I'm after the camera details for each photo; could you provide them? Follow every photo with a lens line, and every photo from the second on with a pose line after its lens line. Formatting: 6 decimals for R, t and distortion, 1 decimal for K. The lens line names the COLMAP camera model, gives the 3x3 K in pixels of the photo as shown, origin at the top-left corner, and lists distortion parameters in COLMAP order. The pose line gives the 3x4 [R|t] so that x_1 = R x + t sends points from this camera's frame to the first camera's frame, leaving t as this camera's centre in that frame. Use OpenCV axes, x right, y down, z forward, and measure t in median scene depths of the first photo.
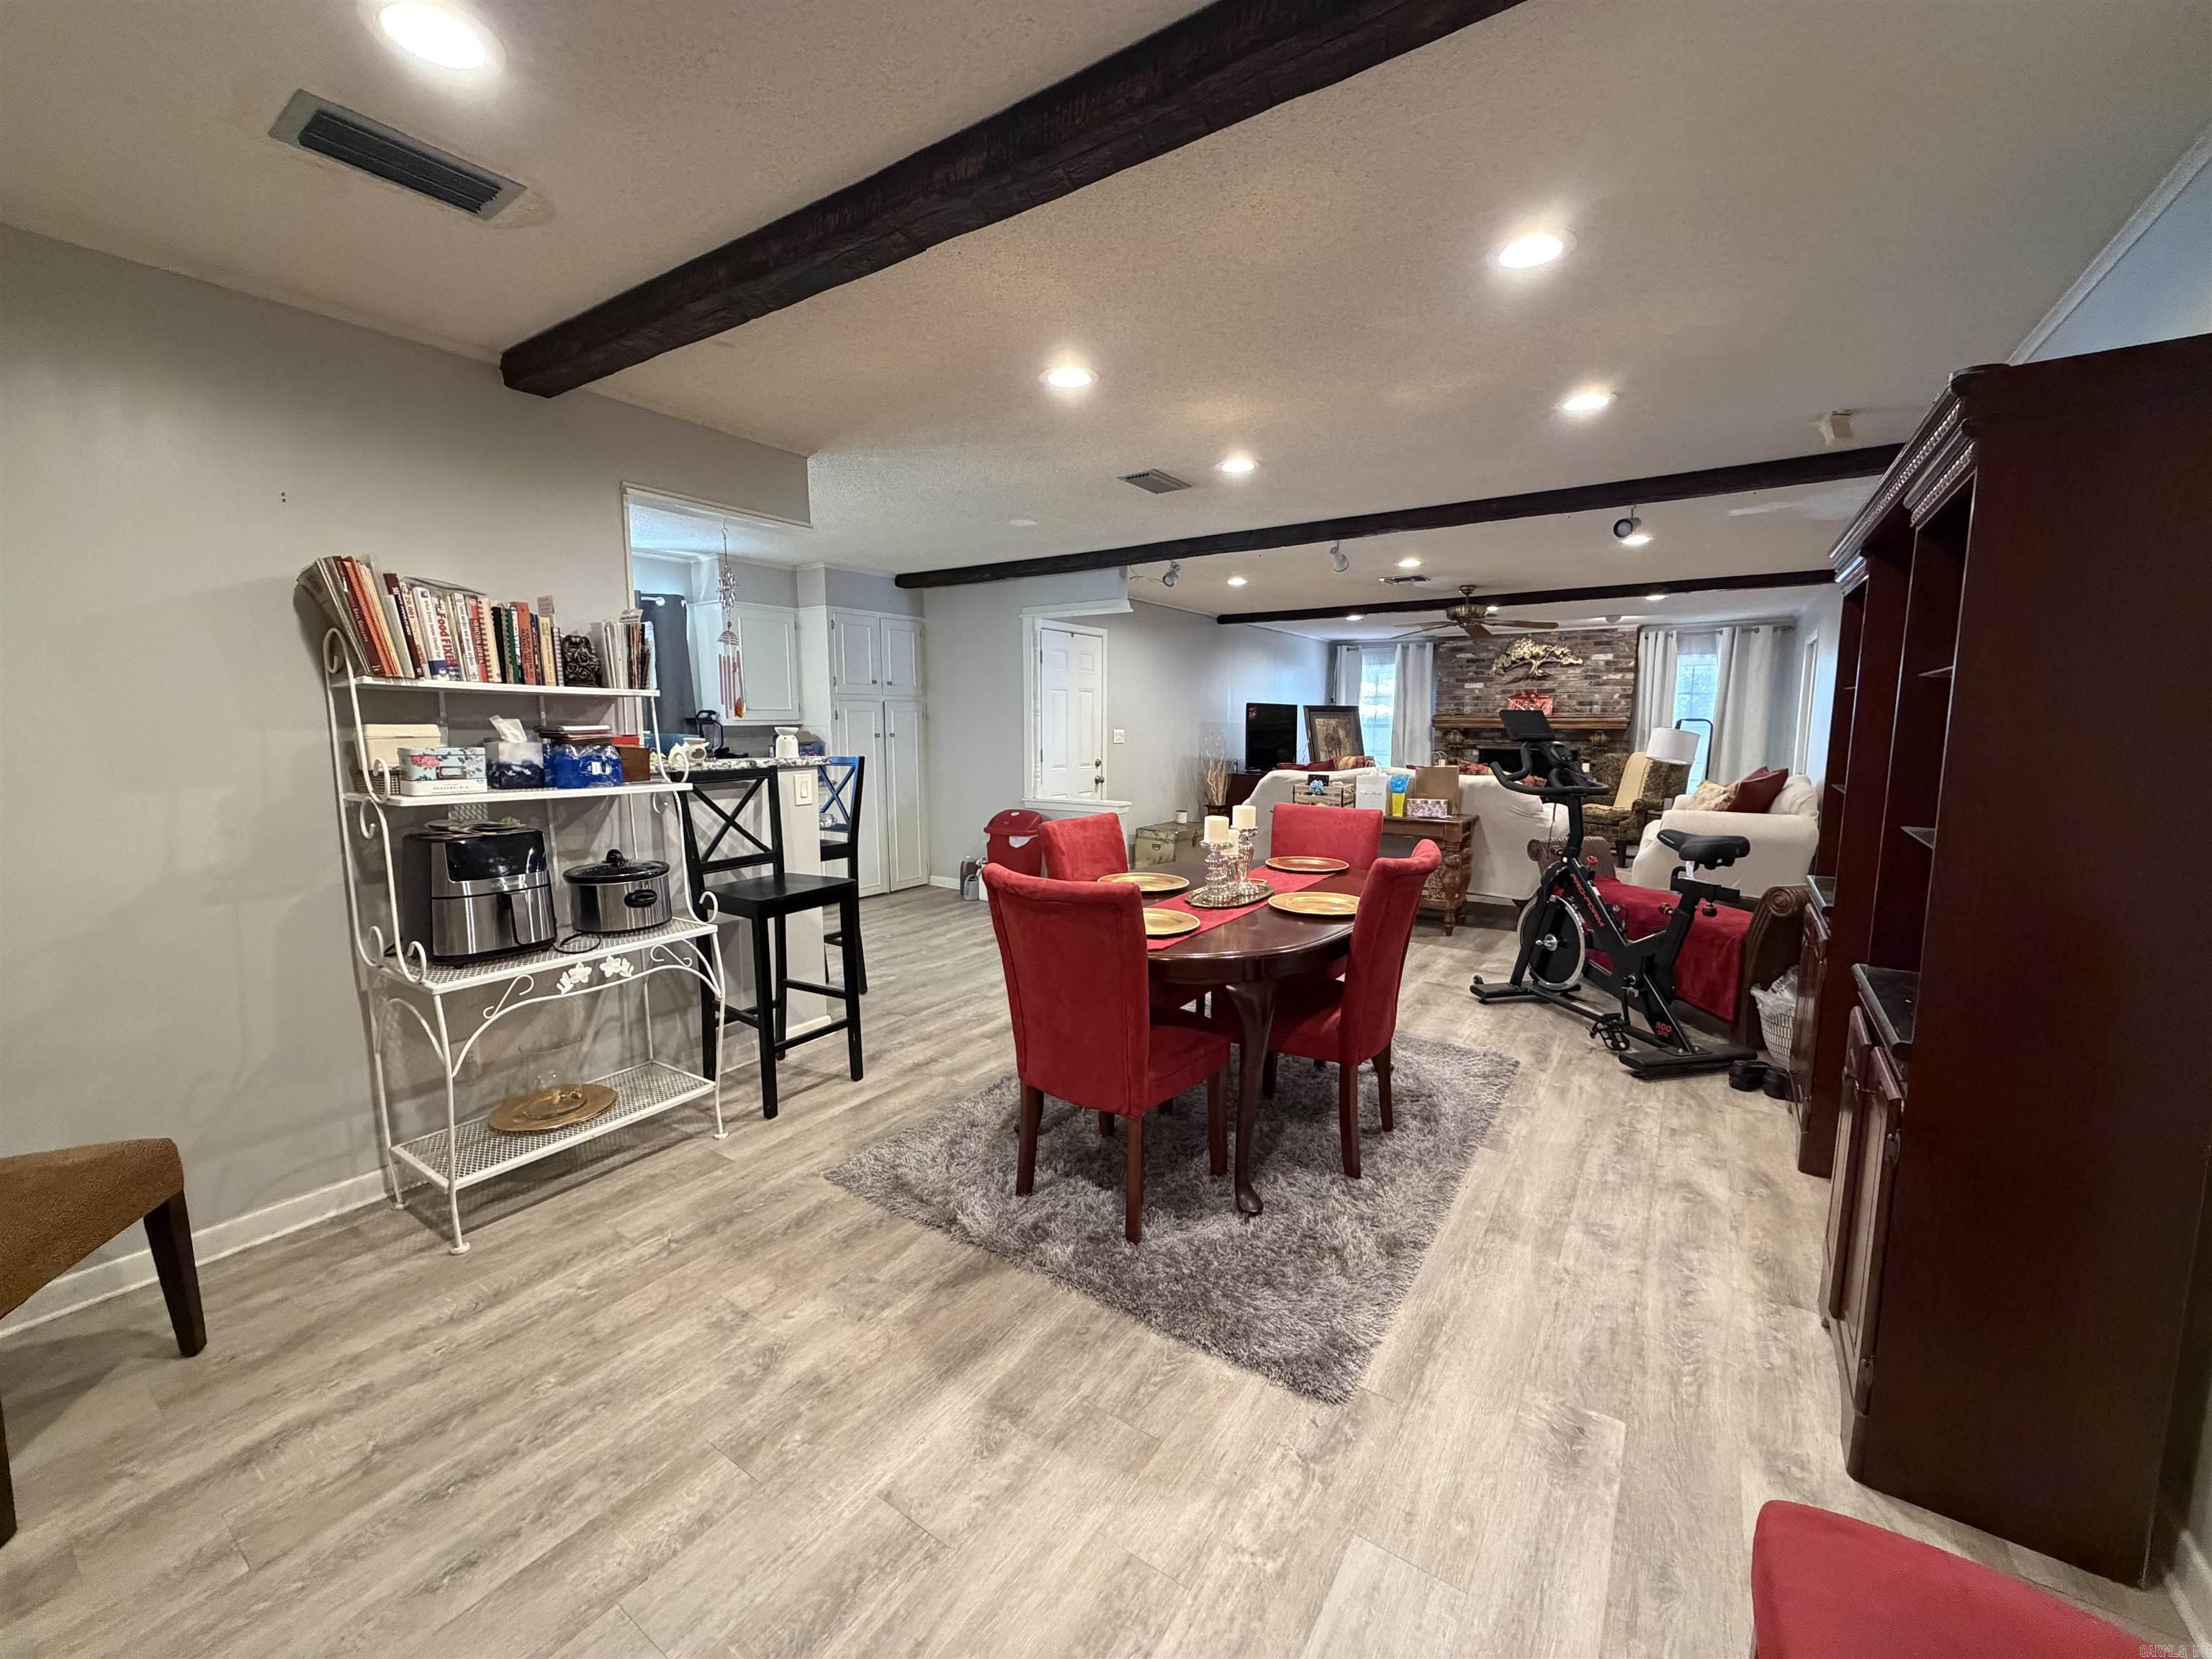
lens RADIAL K [[881.8, 0, 1104.4], [0, 881.8, 828.7], [0, 0, 1]] dist [-0.002166, 0.000020]
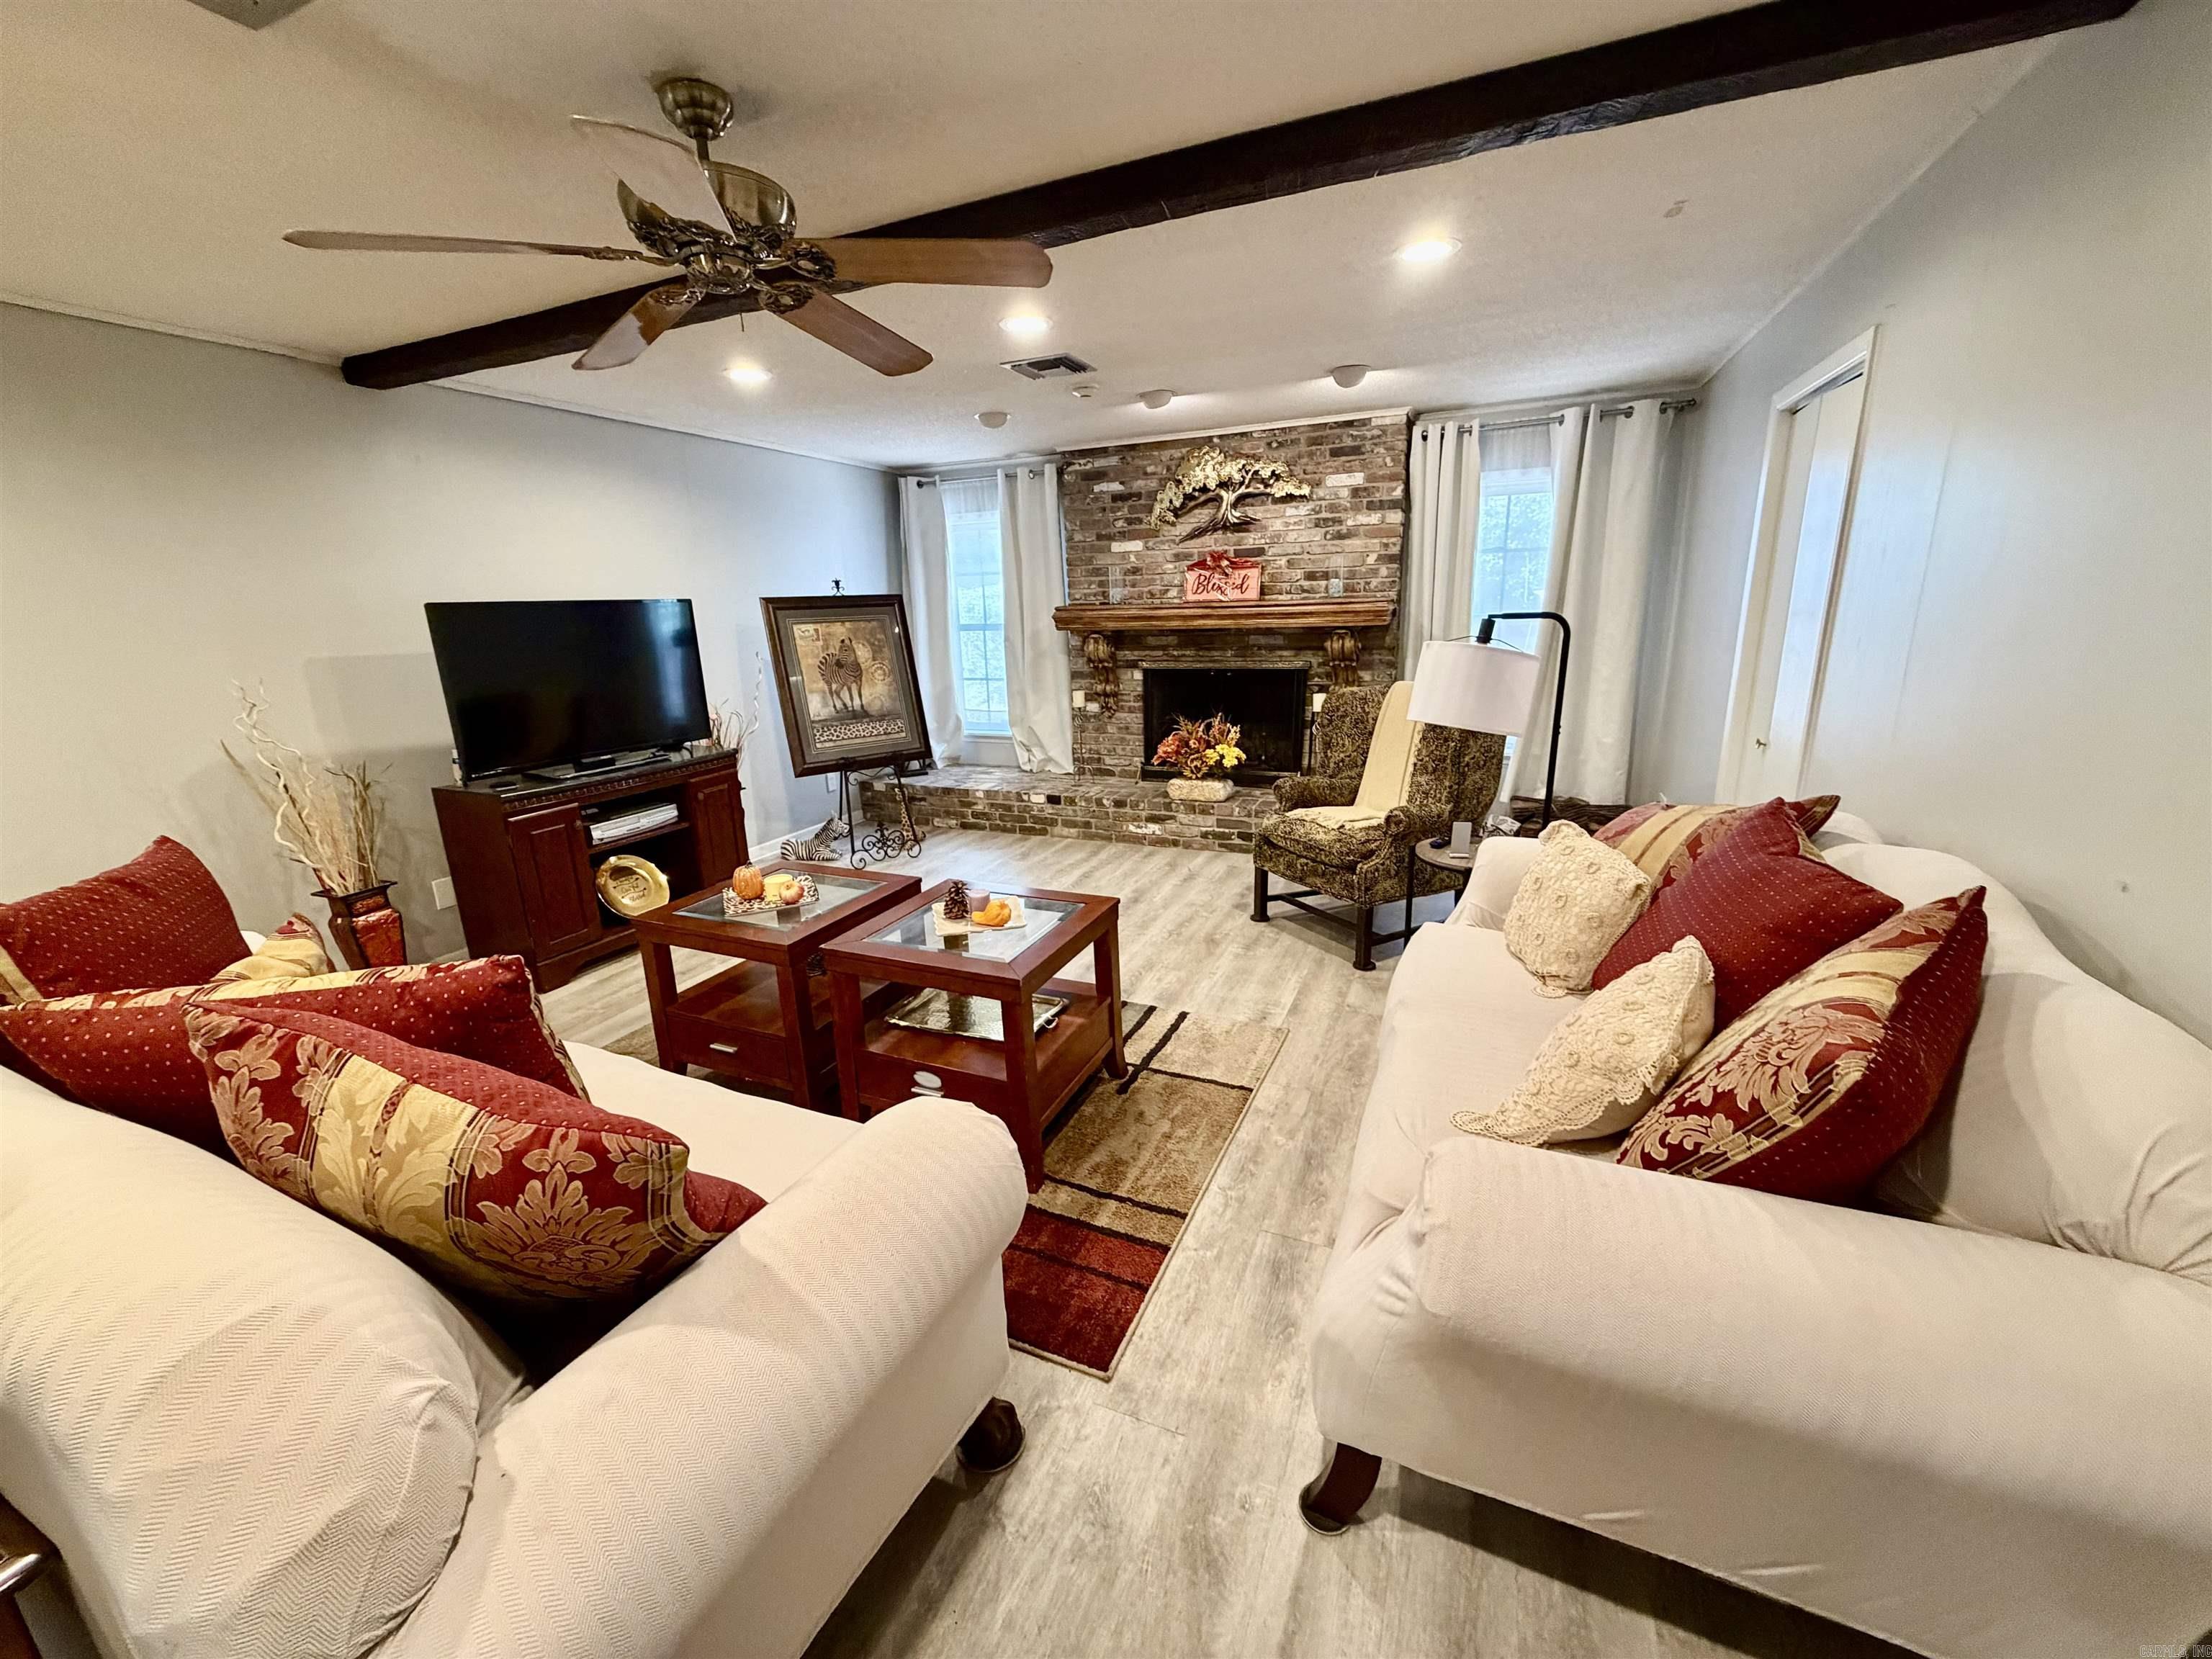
lens RADIAL K [[881.8, 0, 1103.5], [0, 881.8, 829.5], [0, 0, 1]] dist [-0.002166, 0.000020]
pose [[0.982087, -0.080227, 0.170495, 0.321612], [0.057112, 0.989006, 0.136403, -0.072347], [-0.179563, -0.124223, 0.975872, 0.498628]]
